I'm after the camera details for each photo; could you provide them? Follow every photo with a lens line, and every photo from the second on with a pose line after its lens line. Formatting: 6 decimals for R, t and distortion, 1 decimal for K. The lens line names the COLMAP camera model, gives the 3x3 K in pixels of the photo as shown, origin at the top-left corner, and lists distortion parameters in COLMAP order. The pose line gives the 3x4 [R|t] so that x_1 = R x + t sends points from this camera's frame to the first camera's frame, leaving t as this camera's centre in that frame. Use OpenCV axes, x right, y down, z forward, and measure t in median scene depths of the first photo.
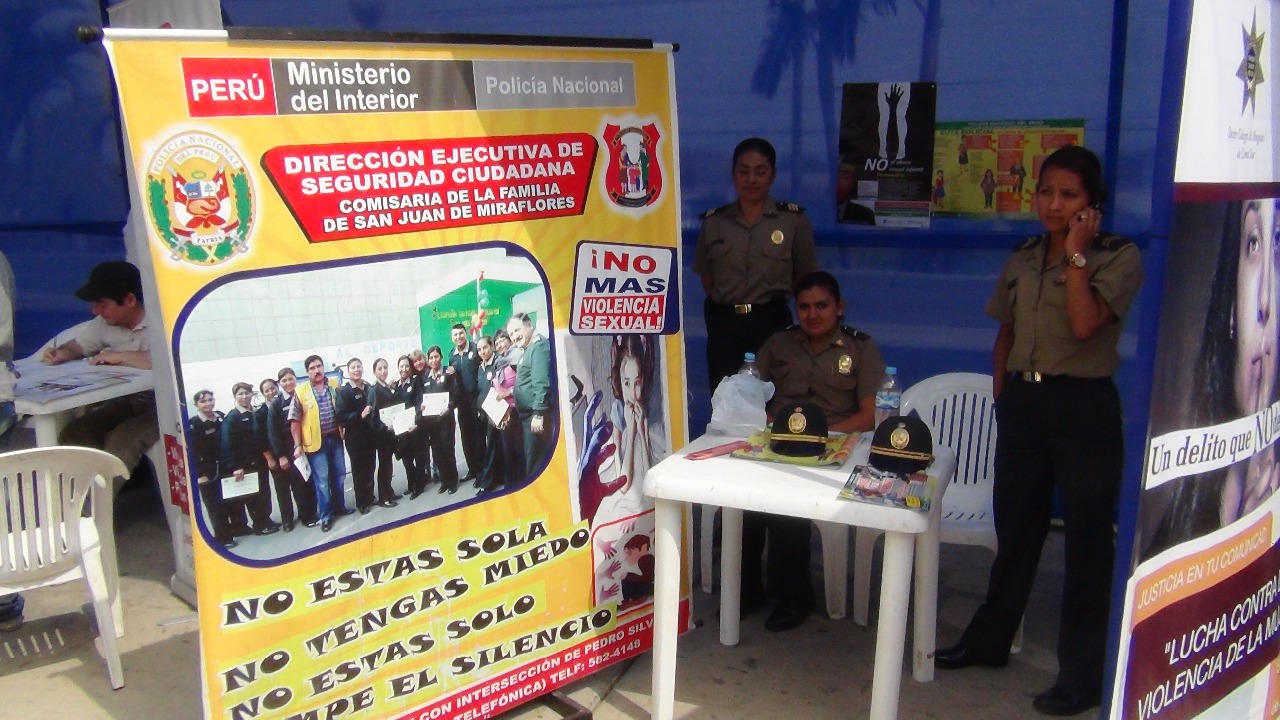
lens RADIAL K [[1083.8, 0, 643.4], [0, 1083.8, 342.0], [0, 0, 1]] dist [-0.046081, 0.071795]
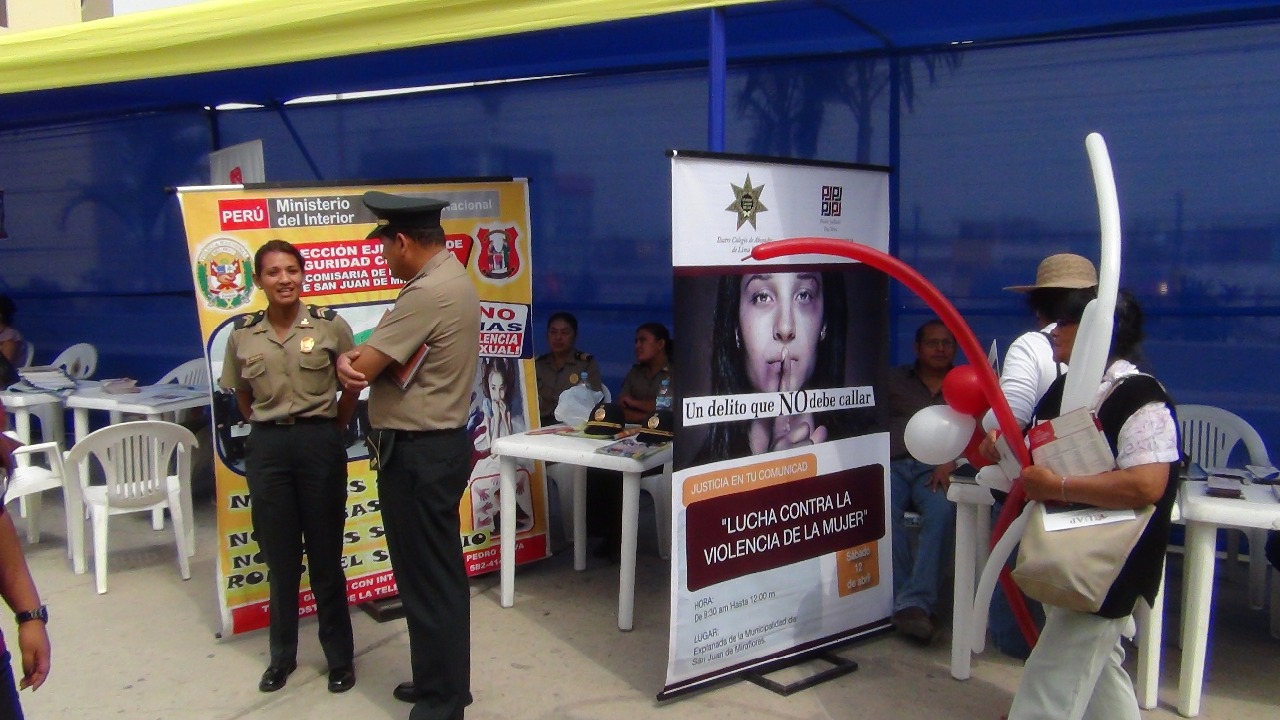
lens RADIAL K [[1064.1, 0, 637.3], [0, 1064.1, 327.4], [0, 0, 1]] dist [-0.027908, -0.000356]
pose [[0.994319, 0.004282, -0.106355, 0.429043], [-0.012649, 0.996864, -0.078121, 0.081381], [0.105686, 0.079022, 0.991255, -0.641083]]
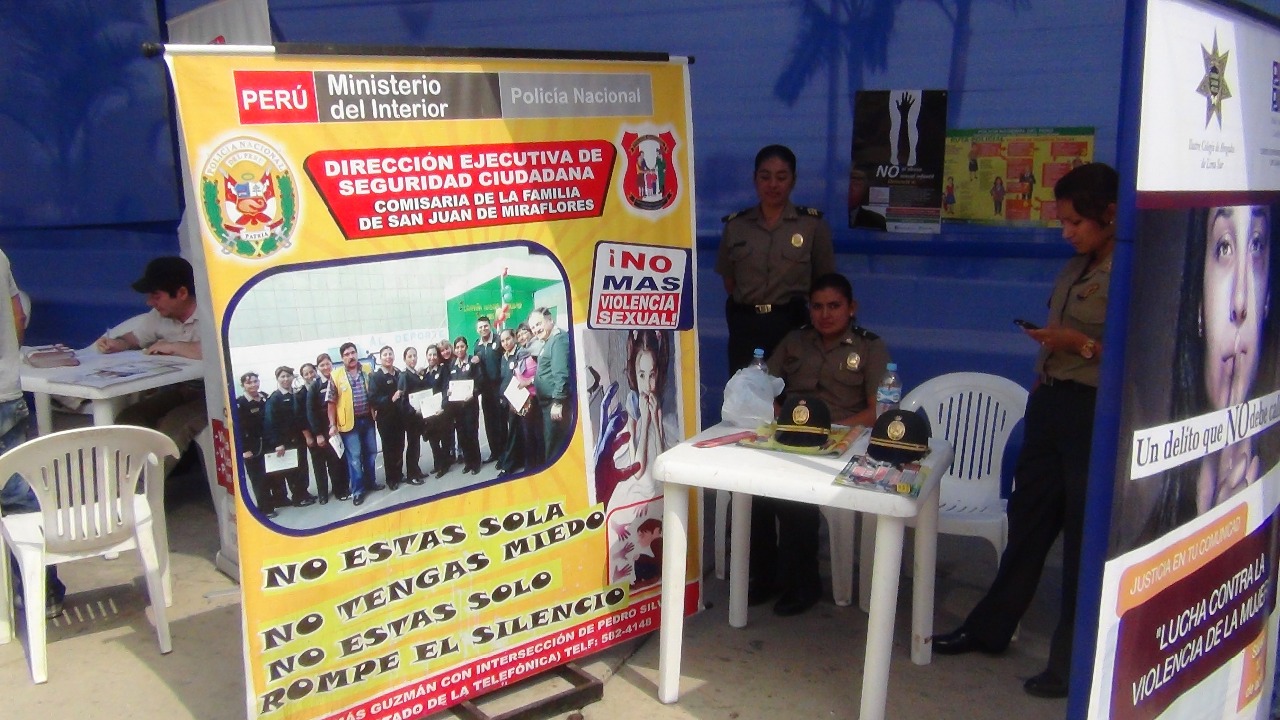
lens RADIAL K [[1093.6, 0, 636.8], [0, 1093.6, 343.1], [0, 0, 1]] dist [-0.013166, -0.004177]
pose [[0.998850, 0.013767, -0.045916, 0.033993], [-0.013930, 0.999898, -0.003218, 0.011726], [0.045867, 0.003854, 0.998940, -0.085374]]
